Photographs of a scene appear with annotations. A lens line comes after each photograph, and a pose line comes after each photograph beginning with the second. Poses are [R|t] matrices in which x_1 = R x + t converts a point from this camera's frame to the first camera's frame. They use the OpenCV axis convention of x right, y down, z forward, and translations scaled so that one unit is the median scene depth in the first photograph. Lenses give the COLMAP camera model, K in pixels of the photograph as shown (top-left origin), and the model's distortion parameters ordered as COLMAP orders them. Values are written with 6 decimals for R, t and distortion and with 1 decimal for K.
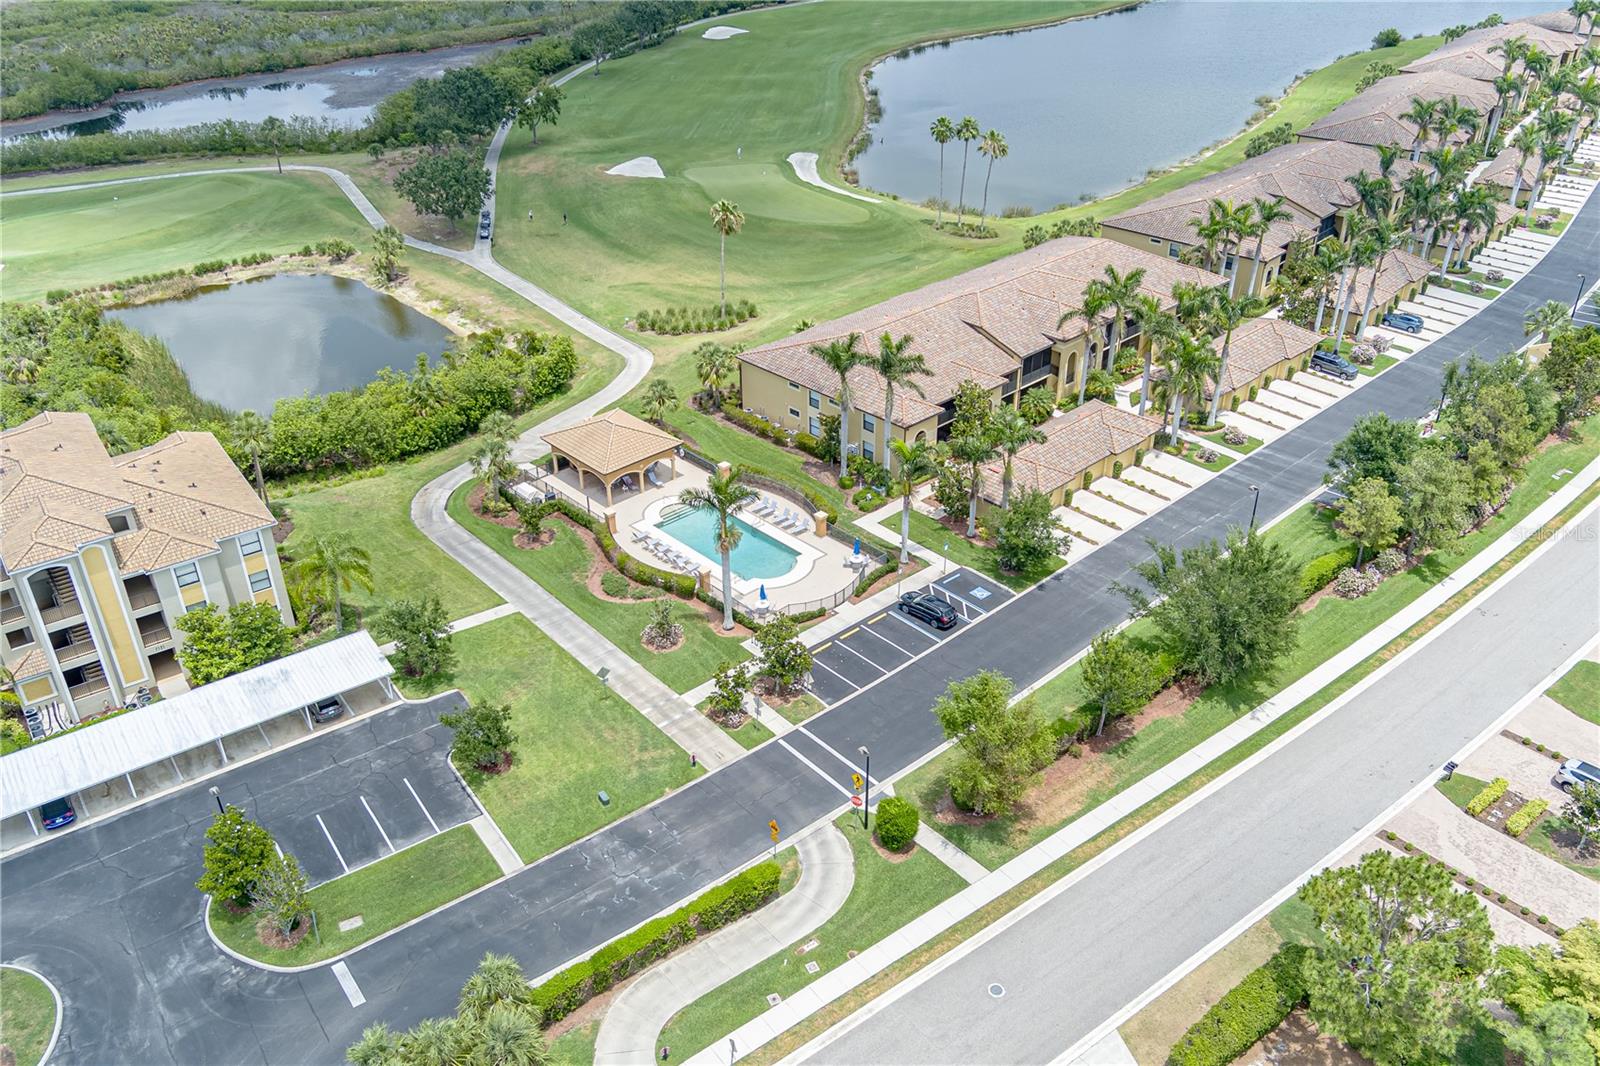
lens RADIAL K [[1290.5, 0, 827.0], [0, 1290.5, 531.3], [0, 0, 1]] dist [-0.015260, 0.012877]
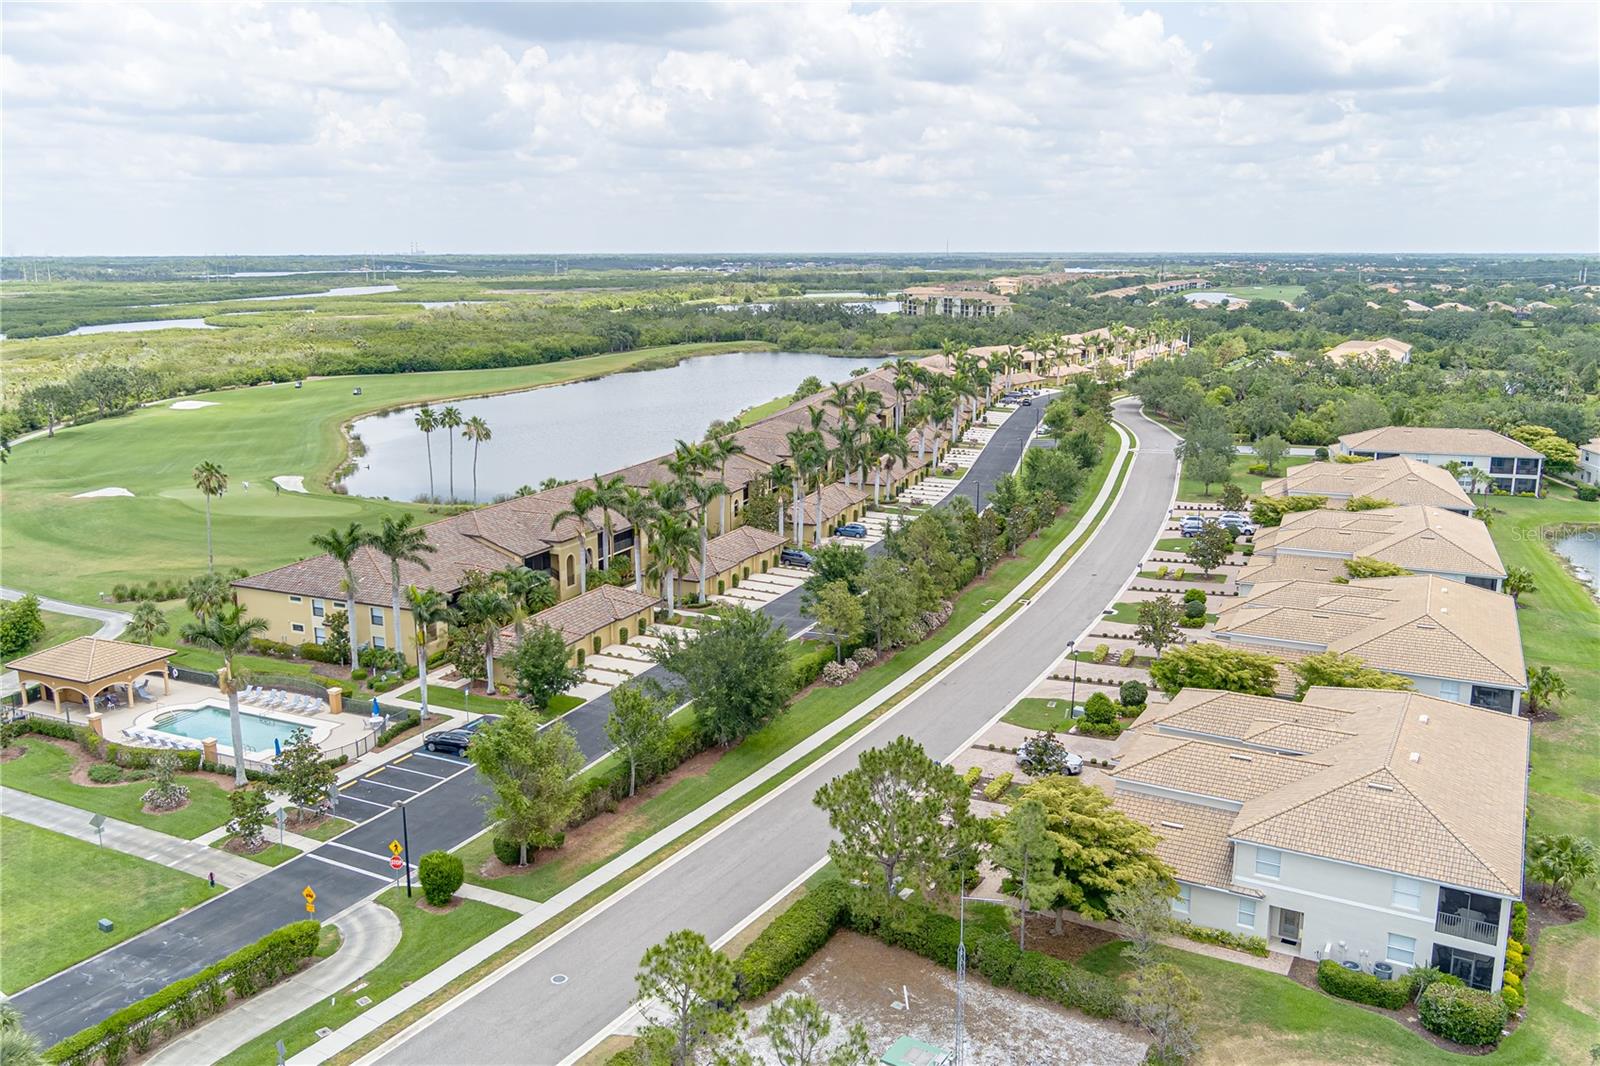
lens RADIAL K [[1290.5, 0, 827.0], [0, 1290.5, 531.3], [0, 0, 1]] dist [-0.015260, 0.012877]
pose [[0.924636, -0.077521, 0.372879, -0.014183], [0.190171, 0.942250, -0.275680, 0.213454], [-0.329975, 0.325815, 0.885981, -0.044772]]
